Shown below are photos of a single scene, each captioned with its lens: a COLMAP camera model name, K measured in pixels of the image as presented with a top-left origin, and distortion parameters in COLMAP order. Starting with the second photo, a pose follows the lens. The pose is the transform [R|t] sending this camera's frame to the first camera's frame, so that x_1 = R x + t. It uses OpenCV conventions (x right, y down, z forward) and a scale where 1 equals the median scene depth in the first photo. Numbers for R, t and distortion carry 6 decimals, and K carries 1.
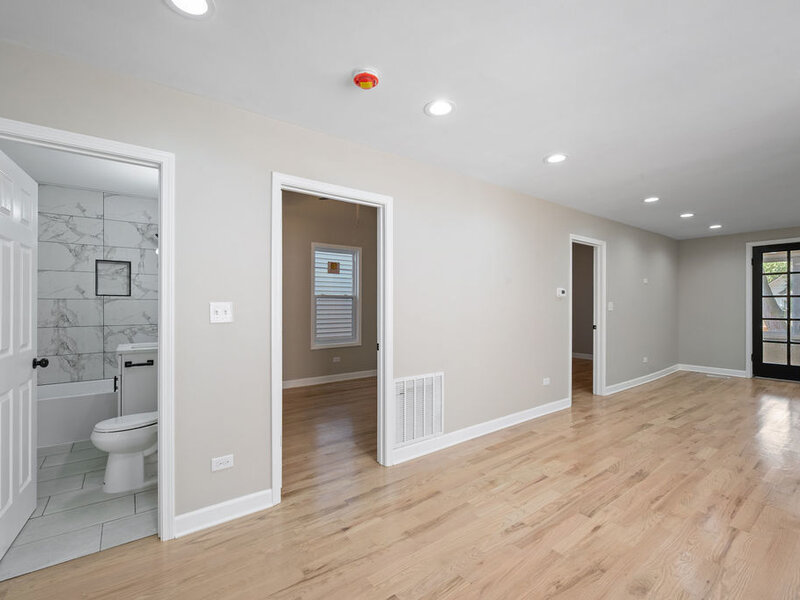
lens RADIAL K [[367.2, 0, 395.4], [0, 367.2, 305.6], [0, 0, 1]] dist [-0.001386, -0.001035]
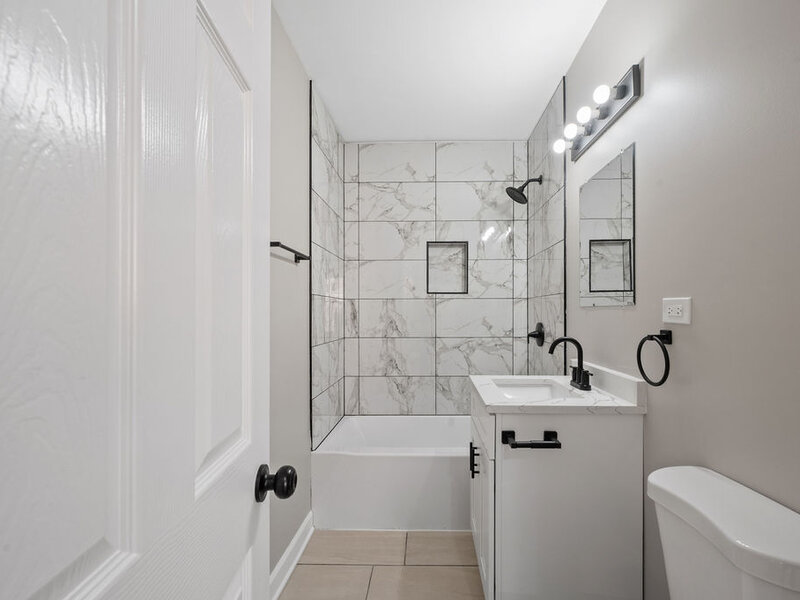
lens RADIAL K [[560.1, 0, 401.3], [0, 560.1, 302.1], [0, 0, 1]] dist [0.002651, 0.000150]
pose [[0.756019, -0.006694, -0.654515, -0.164661], [-0.000263, 0.999945, -0.010530, 0.000151], [0.654549, 0.008133, 0.755976, 0.172181]]
